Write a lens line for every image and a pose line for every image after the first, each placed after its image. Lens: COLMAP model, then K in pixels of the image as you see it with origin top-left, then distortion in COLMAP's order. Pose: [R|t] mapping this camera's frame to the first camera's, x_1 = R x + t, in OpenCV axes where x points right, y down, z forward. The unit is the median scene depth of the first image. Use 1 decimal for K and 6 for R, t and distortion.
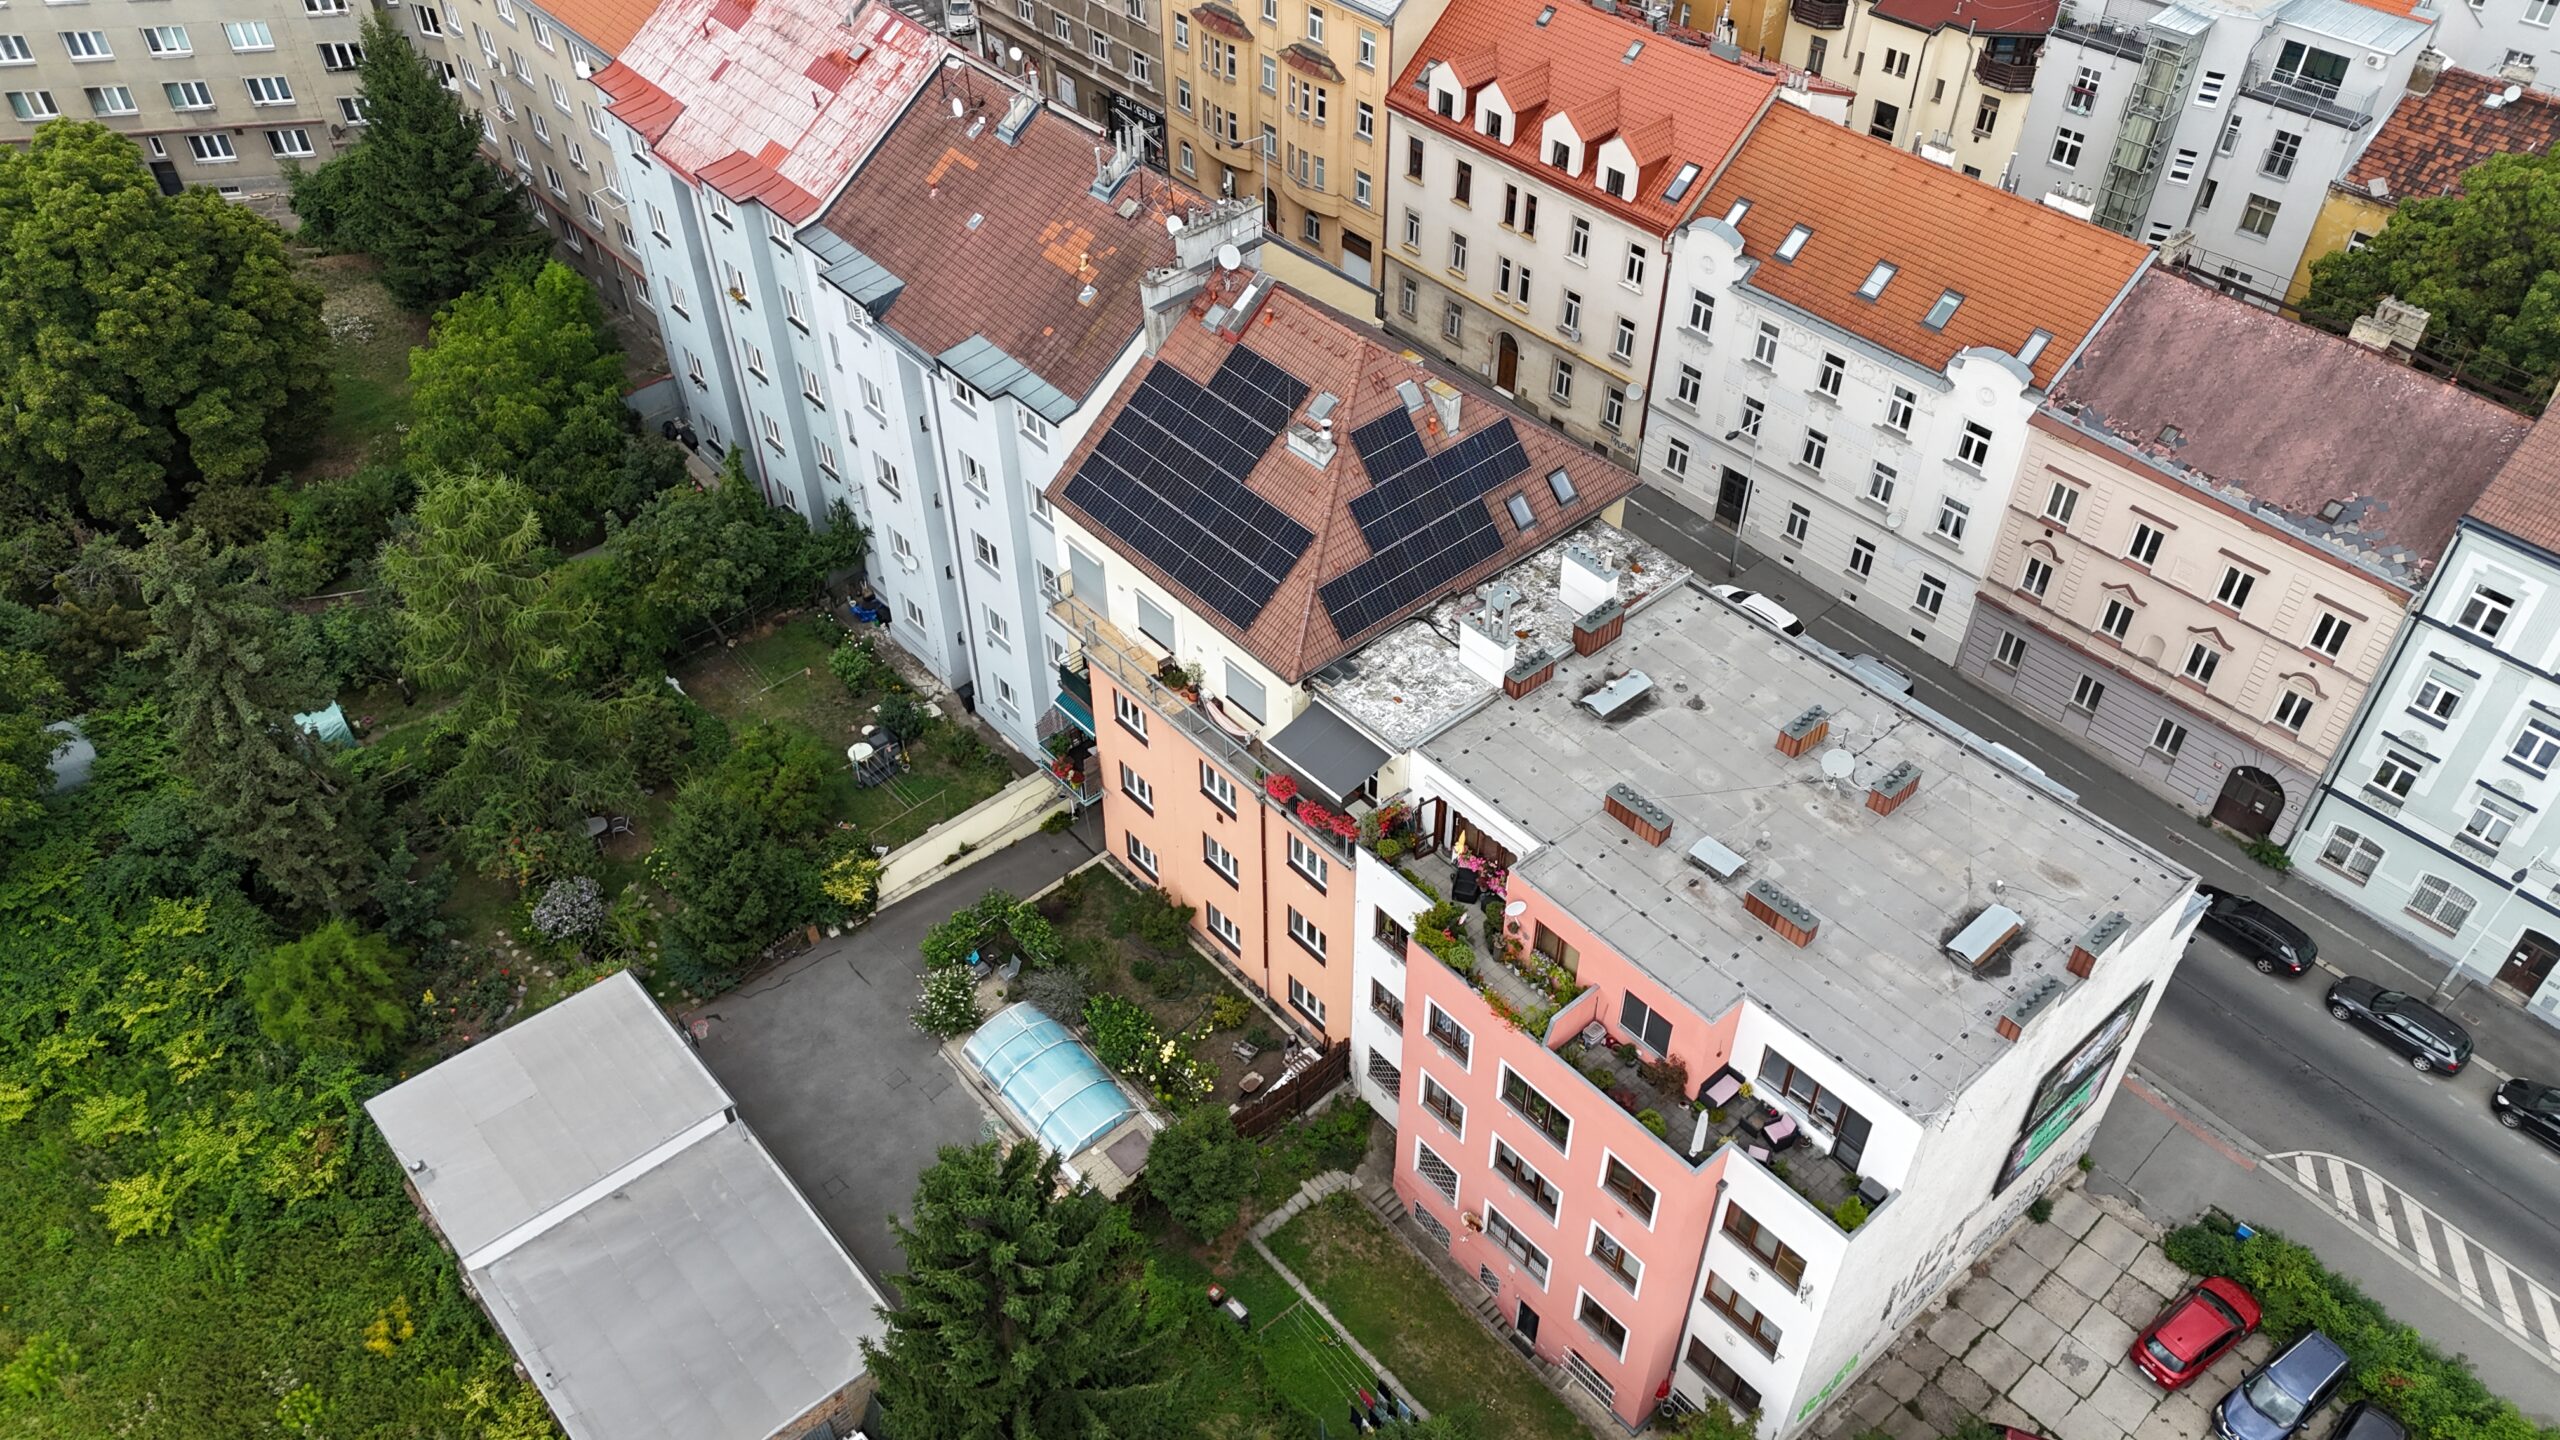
lens RADIAL K [[1859.8, 0, 1283.7], [0, 1859.8, 708.7], [0, 0, 1]] dist [0.086074, -0.099225]
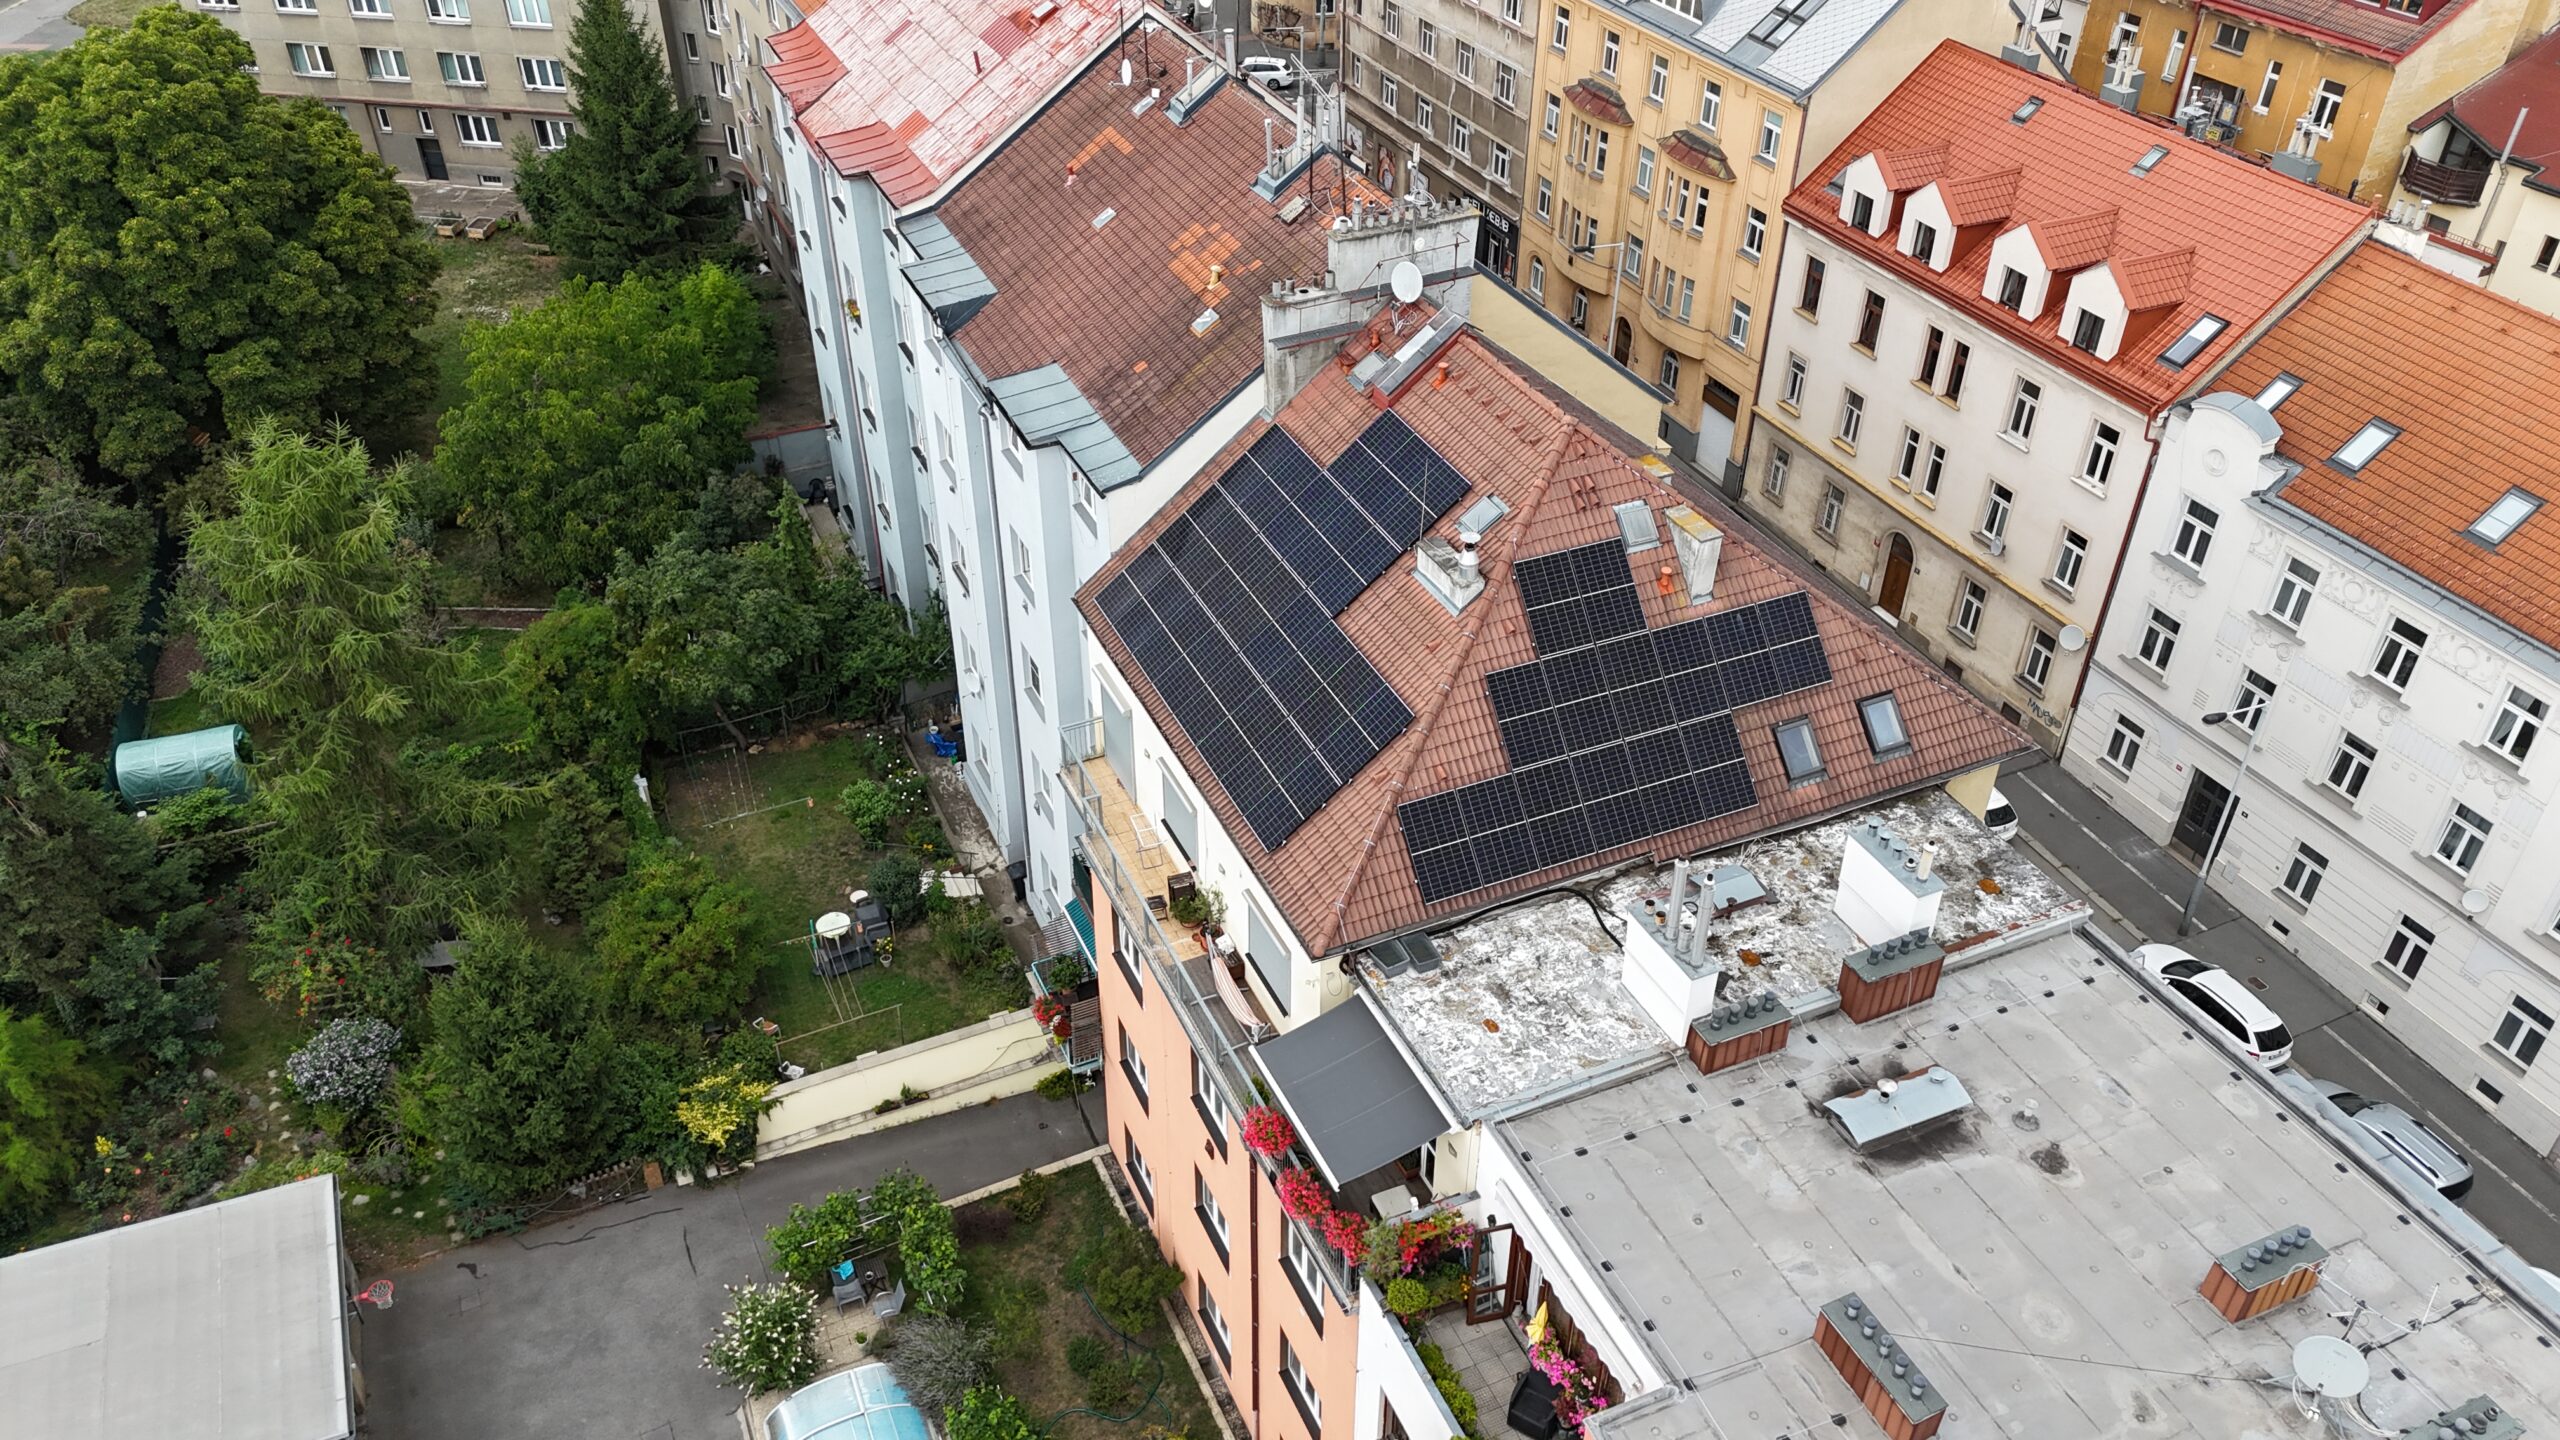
lens RADIAL K [[1873.2, 0, 1280.3], [0, 1873.2, 711.3], [0, 0, 1]] dist [0.066653, -0.057417]
pose [[0.957108, 0.178150, -0.228489, 0.090041], [-0.203426, 0.974746, -0.092128, -0.025876], [0.206307, 0.134657, 0.969178, 0.336237]]
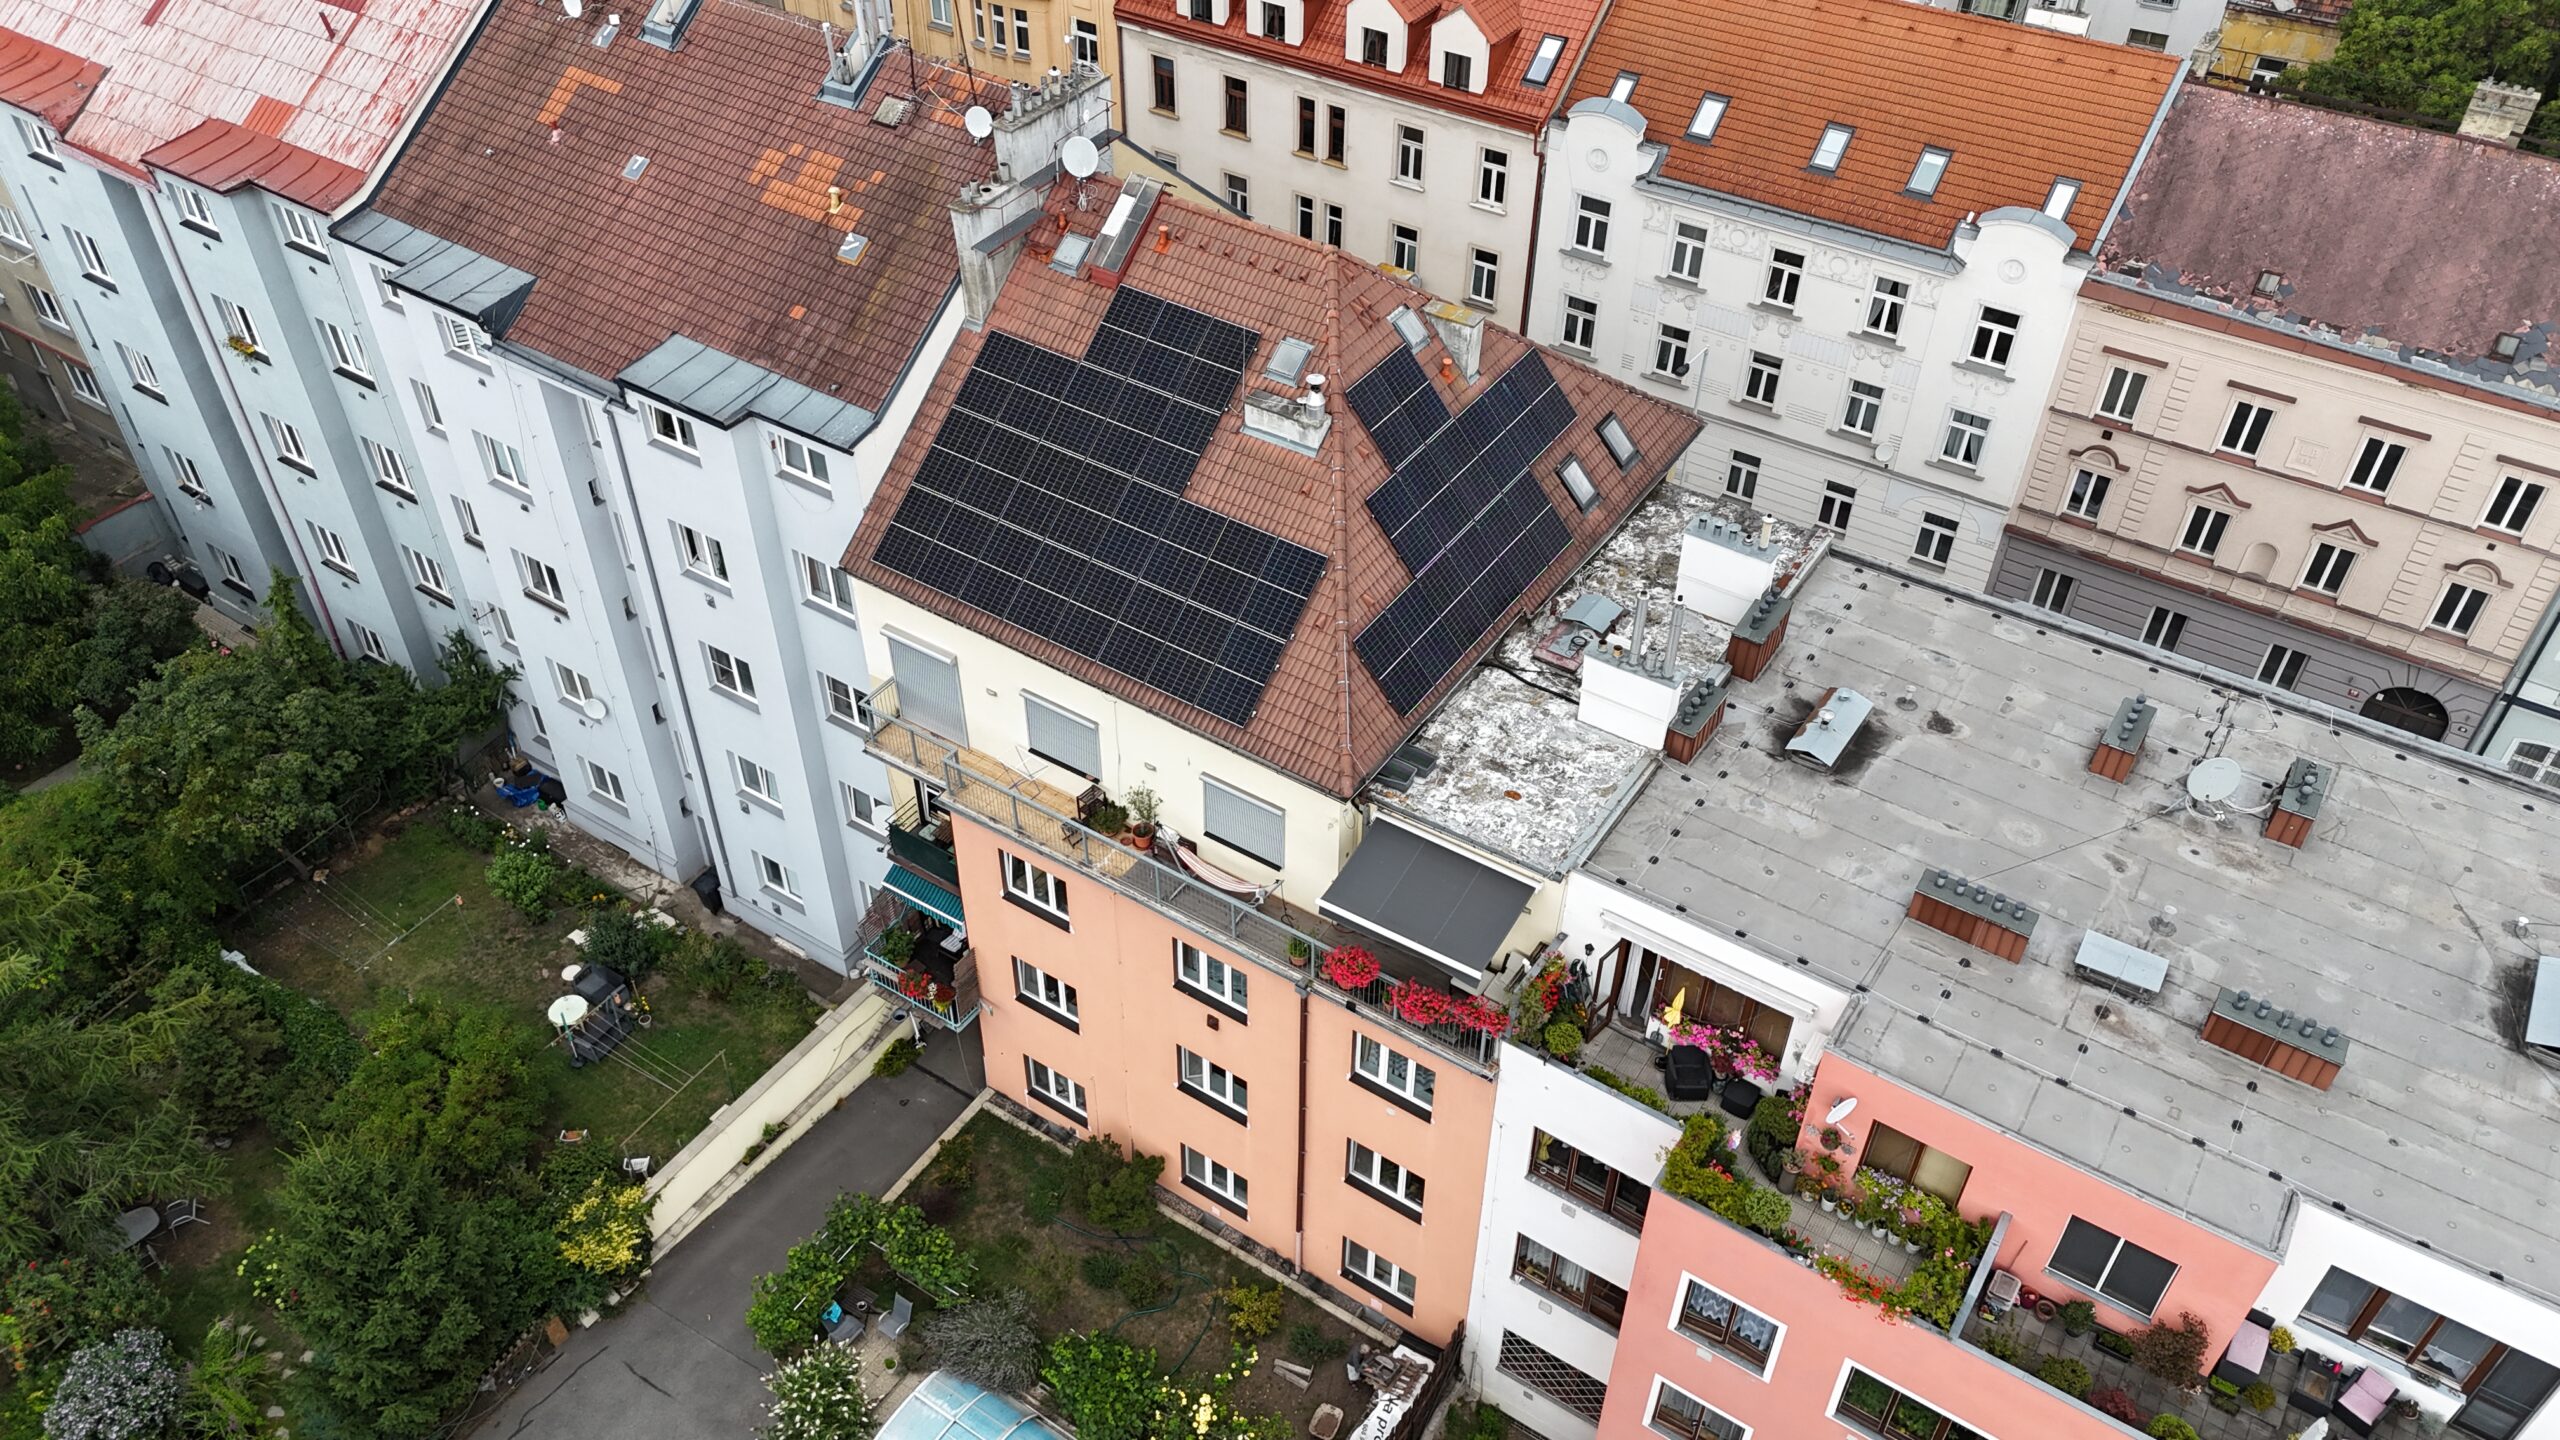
lens RADIAL K [[1873.2, 0, 1280.3], [0, 1873.2, 711.3], [0, 0, 1]] dist [0.066653, -0.057417]
pose [[0.964323, -0.163410, 0.208272, -0.112176], [0.169069, 0.985558, -0.009539, -0.031859], [-0.203706, 0.044411, 0.978024, 0.315832]]
